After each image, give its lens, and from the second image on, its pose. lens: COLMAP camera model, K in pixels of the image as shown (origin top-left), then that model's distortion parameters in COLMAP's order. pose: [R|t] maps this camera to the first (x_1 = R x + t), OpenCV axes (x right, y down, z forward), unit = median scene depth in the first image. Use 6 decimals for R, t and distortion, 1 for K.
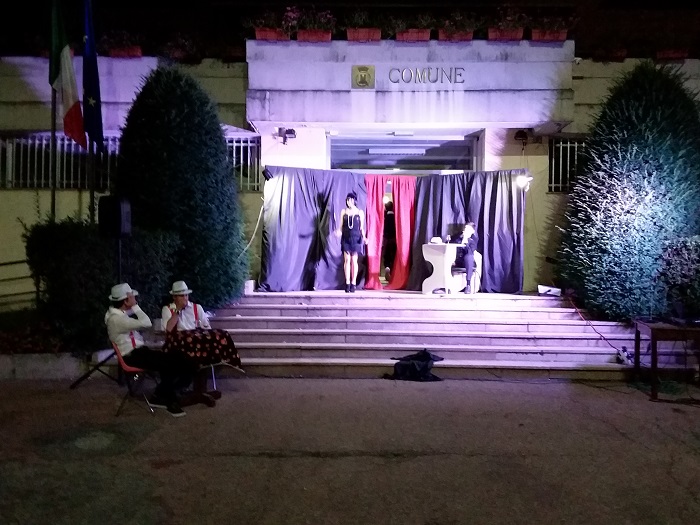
lens RADIAL K [[590.1, 0, 350.0], [0, 590.1, 262.5], [0, 0, 1]] dist [0.121808, -0.217358]
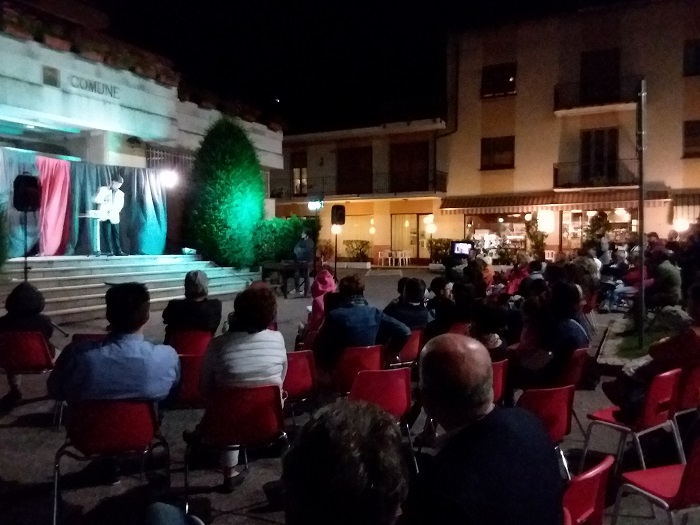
lens RADIAL K [[570.3, 0, 350.0], [0, 570.3, 262.5], [0, 0, 1]] dist [0.104995, -0.181537]
pose [[0.442258, -0.042836, 0.895864, -0.771139], [-0.003343, 0.998773, 0.049407, 0.000854], [-0.896882, -0.024845, 0.441572, -0.054119]]
